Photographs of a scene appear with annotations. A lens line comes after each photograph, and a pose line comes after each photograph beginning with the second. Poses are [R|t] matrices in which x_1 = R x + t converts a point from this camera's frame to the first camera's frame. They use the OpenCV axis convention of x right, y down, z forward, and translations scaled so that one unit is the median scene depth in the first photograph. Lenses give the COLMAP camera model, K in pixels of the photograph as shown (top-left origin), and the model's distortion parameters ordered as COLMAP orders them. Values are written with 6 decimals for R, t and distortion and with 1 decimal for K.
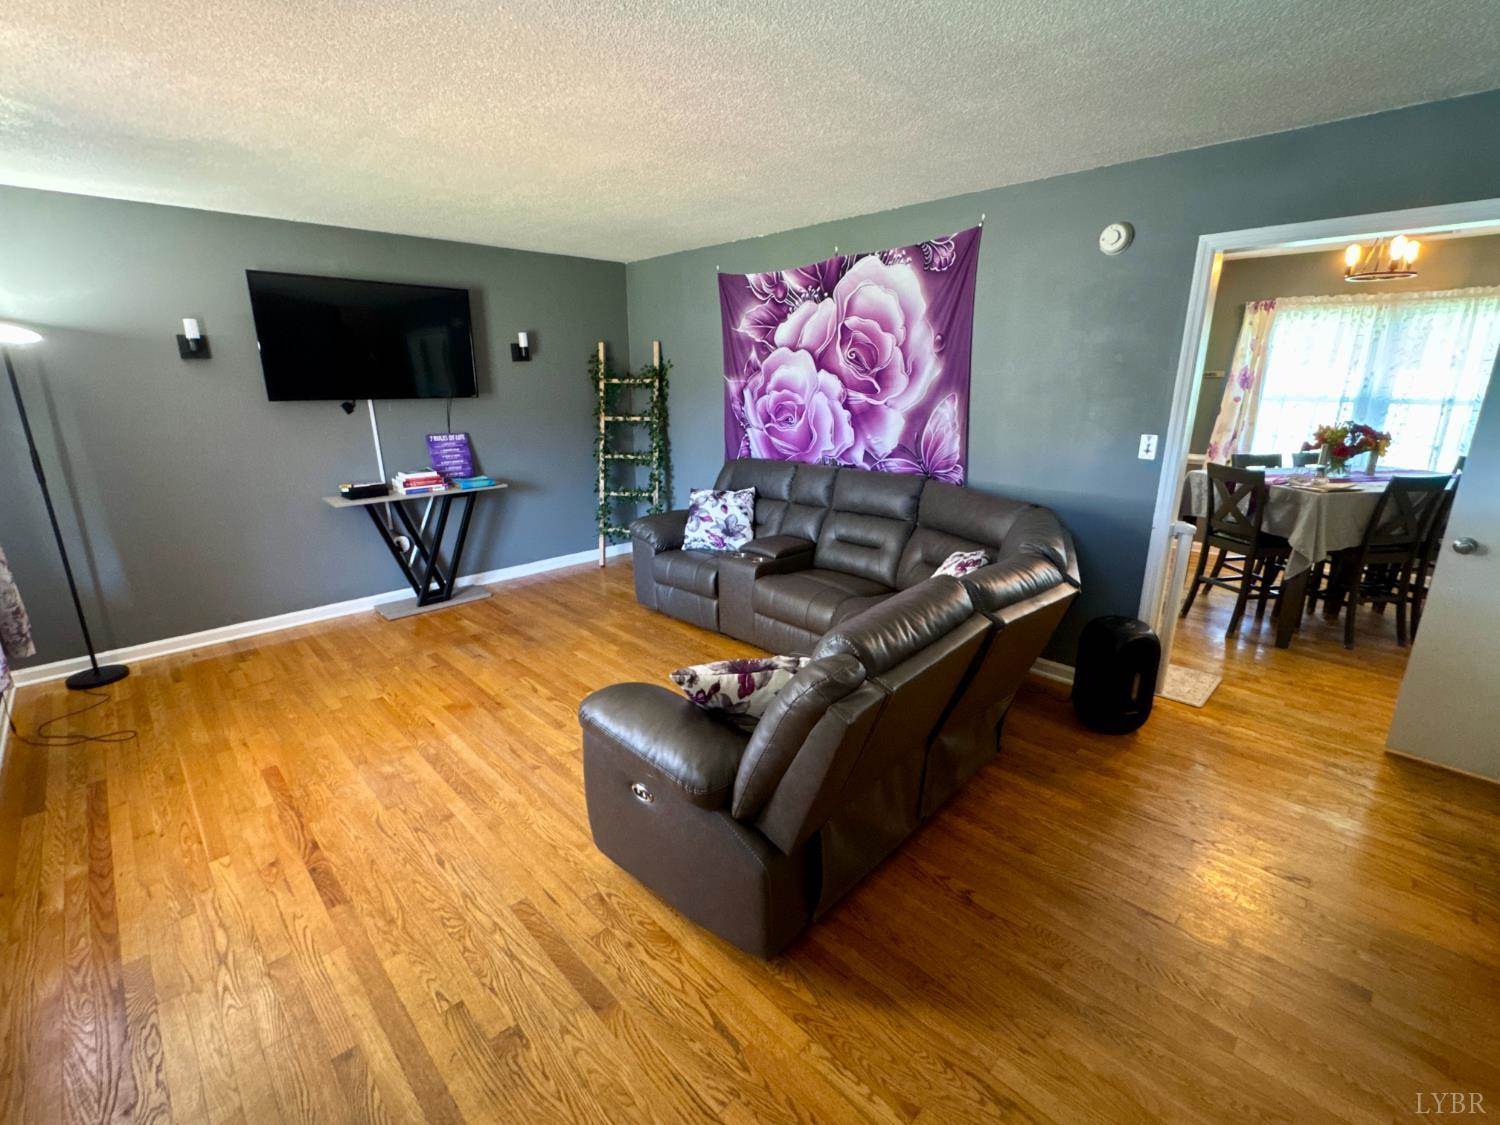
lens RADIAL K [[673.5, 0, 747.5], [0, 673.5, 562.8], [0, 0, 1]] dist [-0.004792, 0.000812]
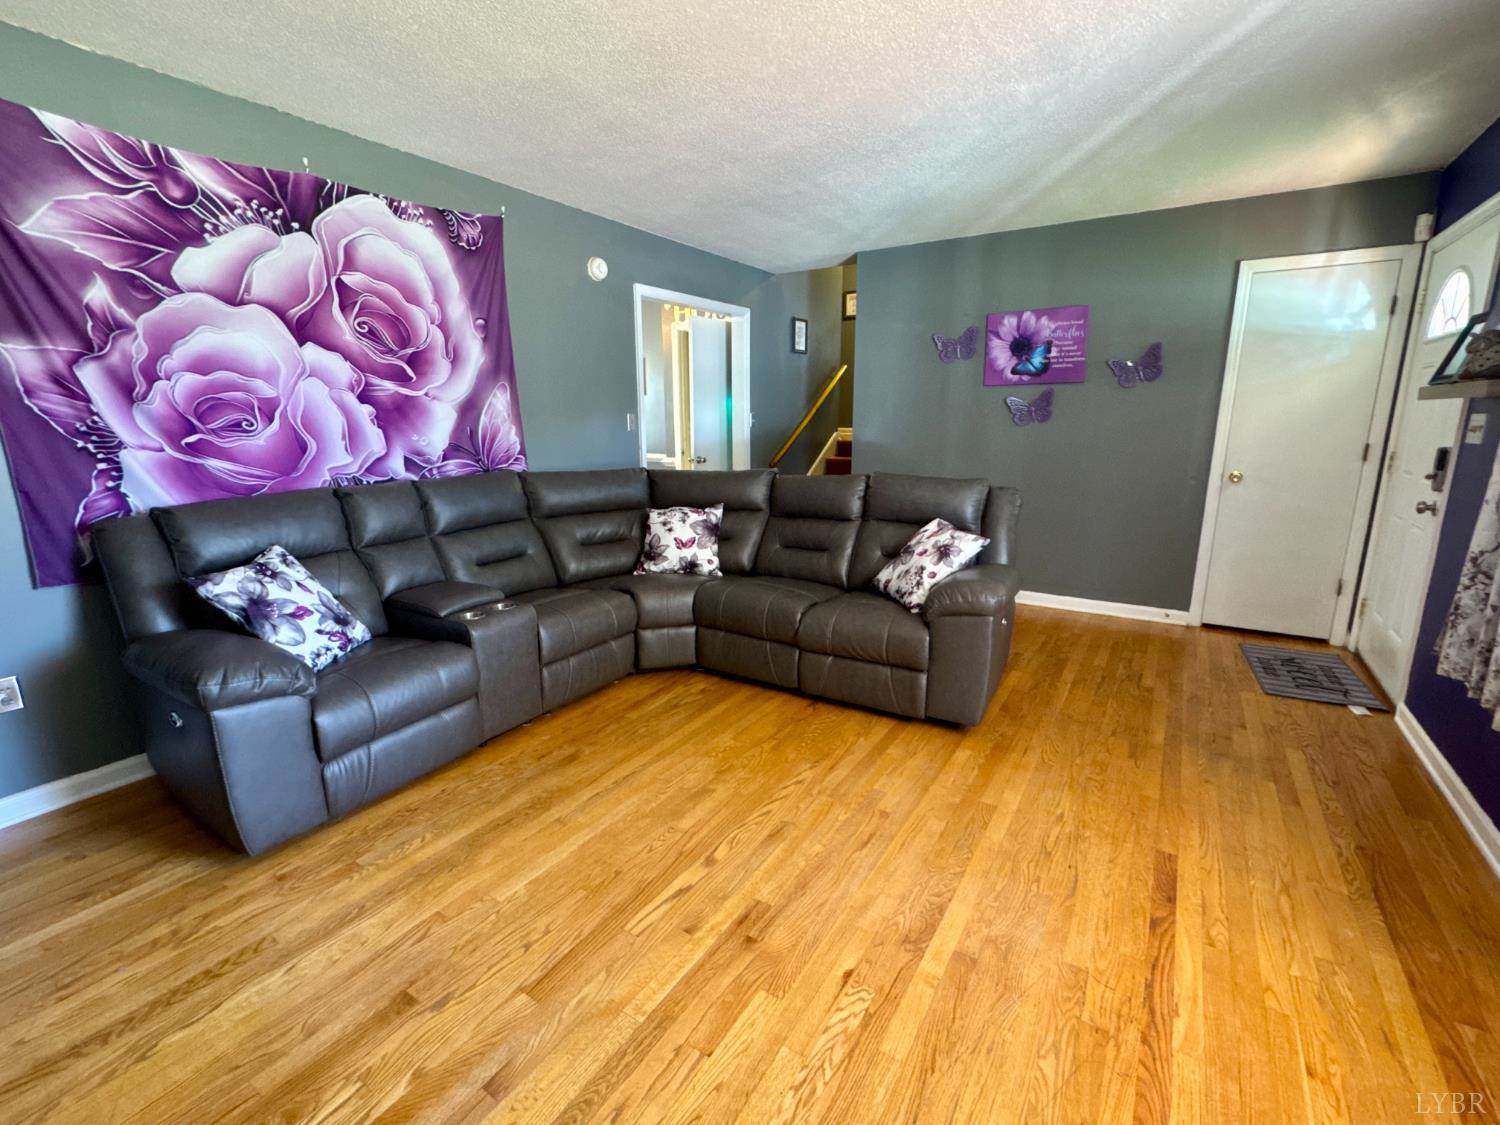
lens RADIAL K [[673.5, 0, 747.7], [0, 673.5, 564.1], [0, 0, 1]] dist [-0.004792, 0.000812]
pose [[-0.228487, -0.209481, 0.950743, -0.657879], [0.270056, 0.924614, 0.268625, -0.154535], [-0.935341, 0.318131, -0.154691, 0.795344]]
